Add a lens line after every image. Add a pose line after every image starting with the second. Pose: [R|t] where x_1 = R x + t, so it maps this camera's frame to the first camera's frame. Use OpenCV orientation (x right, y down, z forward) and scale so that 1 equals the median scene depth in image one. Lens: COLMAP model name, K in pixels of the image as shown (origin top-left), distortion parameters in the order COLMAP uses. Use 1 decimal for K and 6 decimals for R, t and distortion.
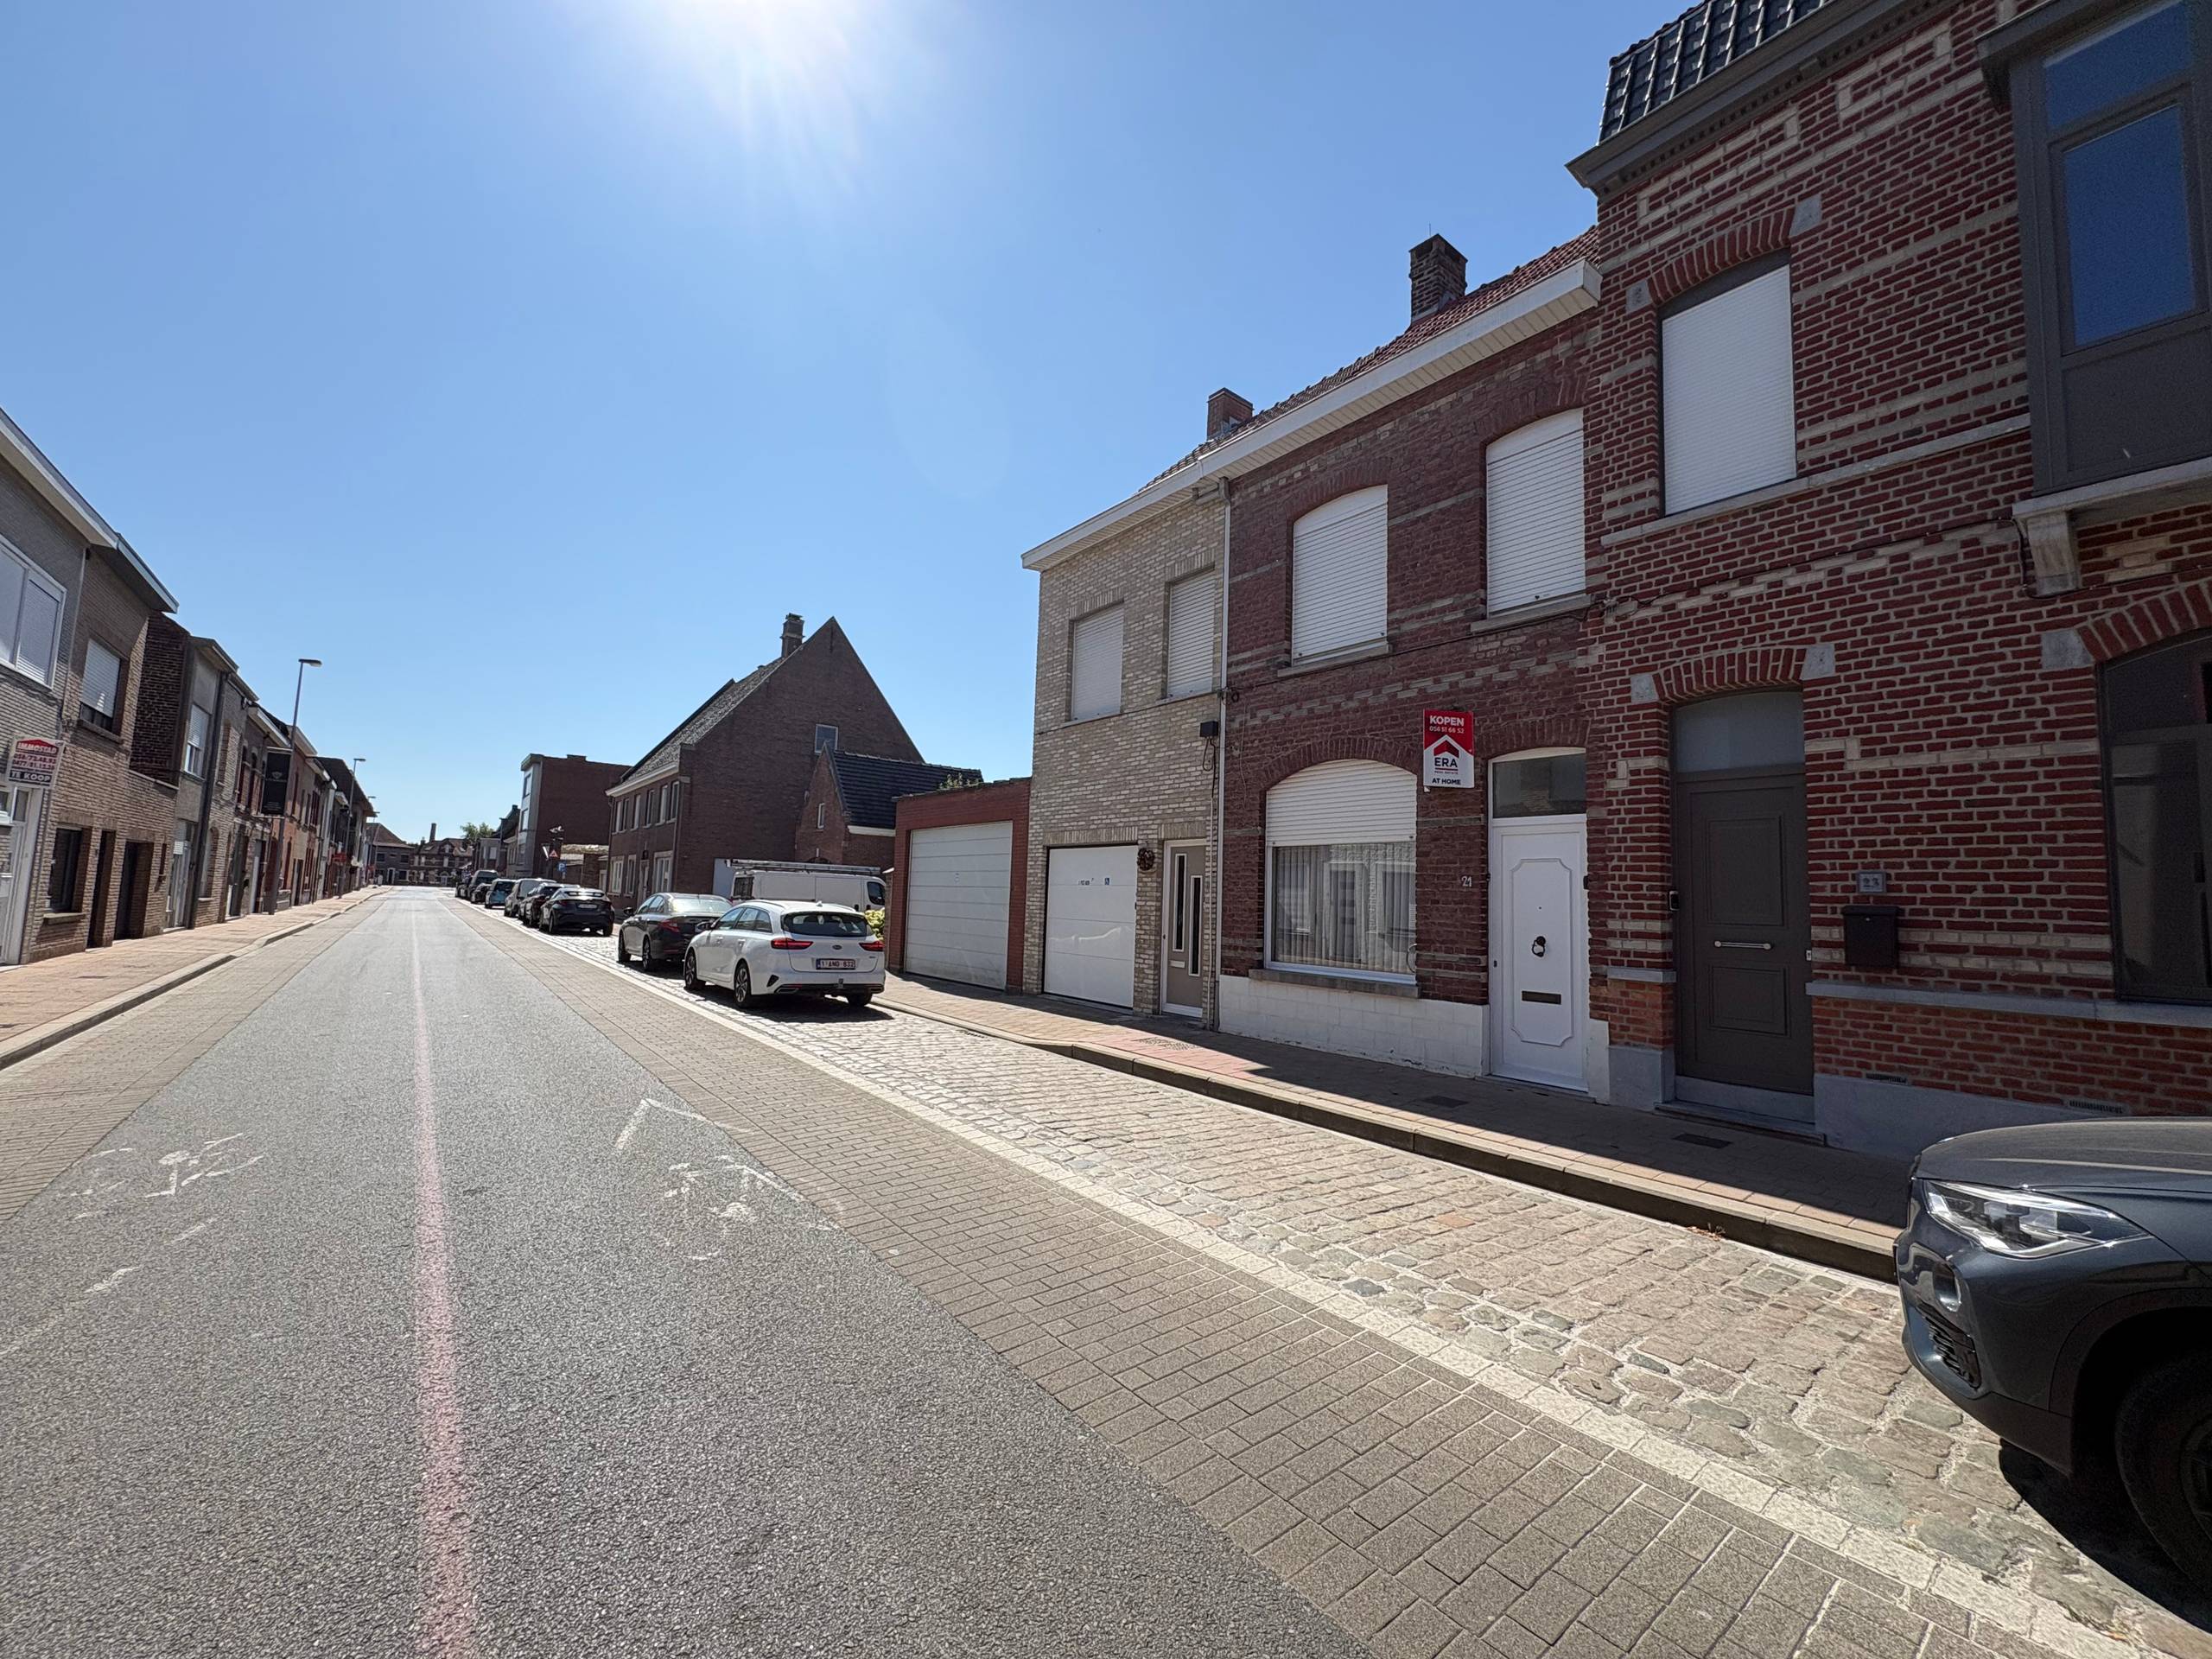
lens RADIAL K [[872.2, 0, 1109.8], [0, 872.2, 828.7], [0, 0, 1]] dist [0.000510, -0.000507]
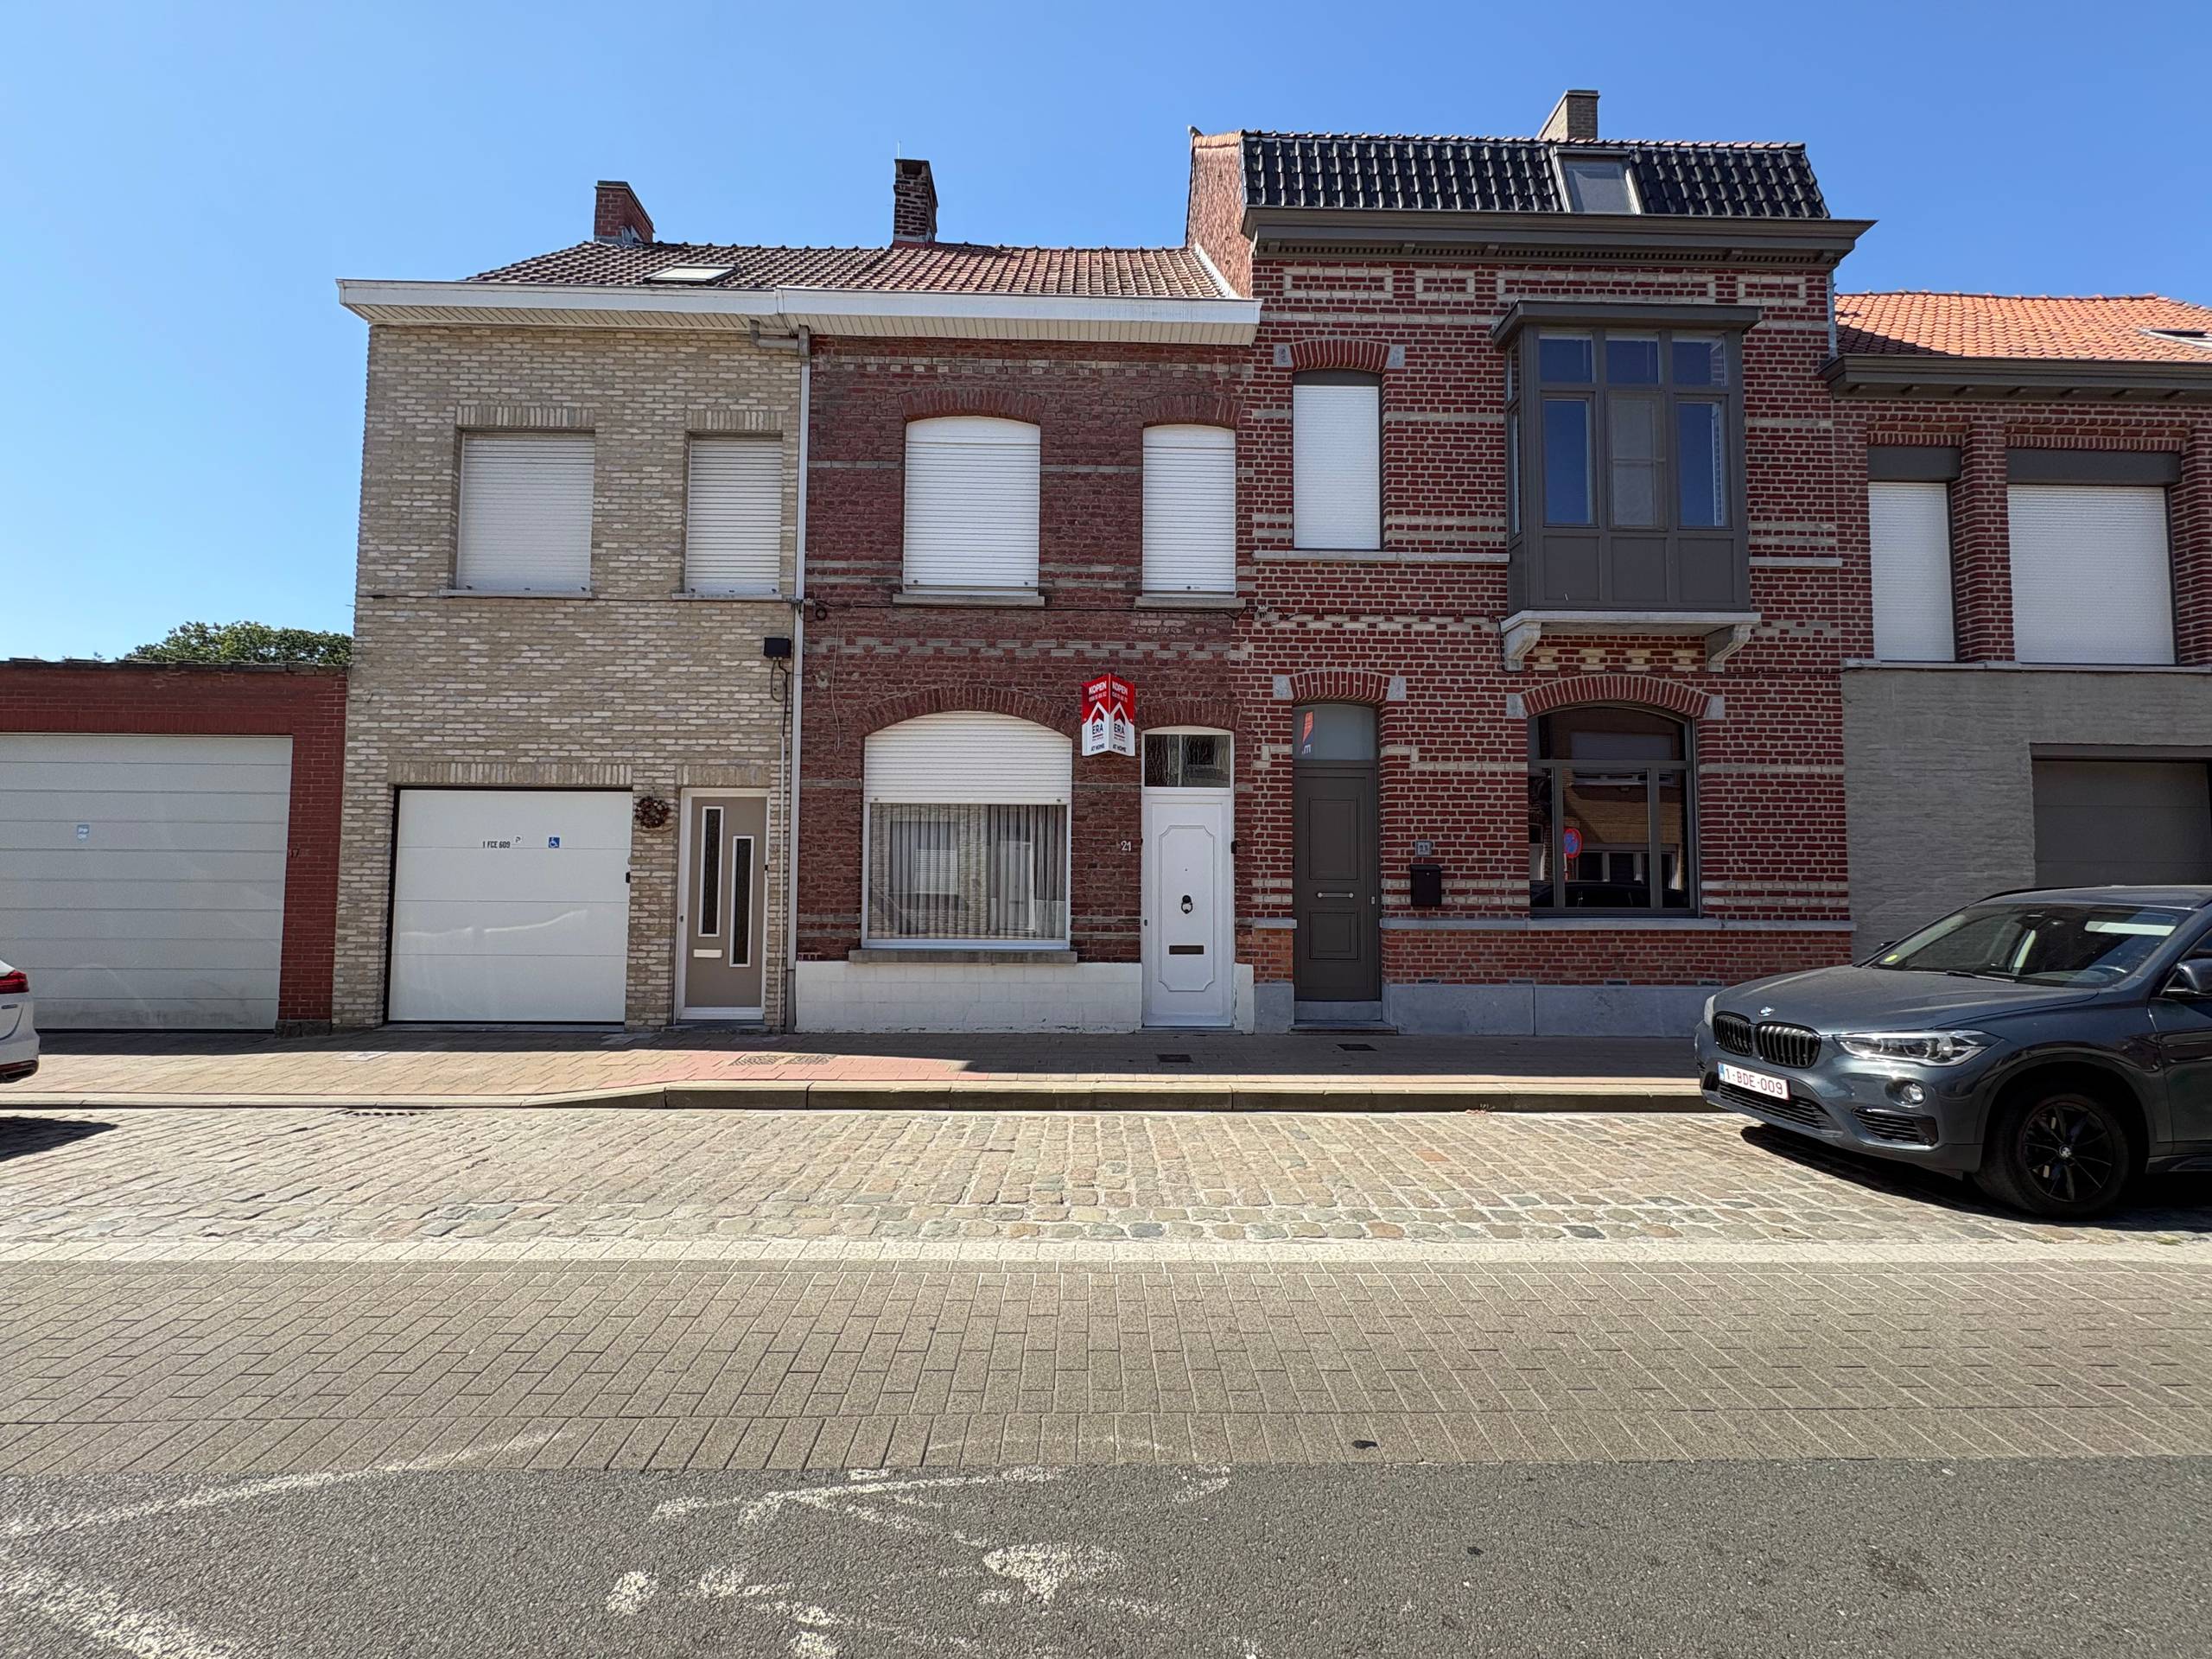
lens RADIAL K [[872.2, 0, 1106.8], [0, 872.2, 828.4], [0, 0, 1]] dist [0.000510, -0.000507]
pose [[0.608484, 0.011884, 0.793477, -0.463438], [-0.053418, 0.998233, 0.026013, 0.015101], [-0.791767, -0.058214, 0.608043, 0.417552]]
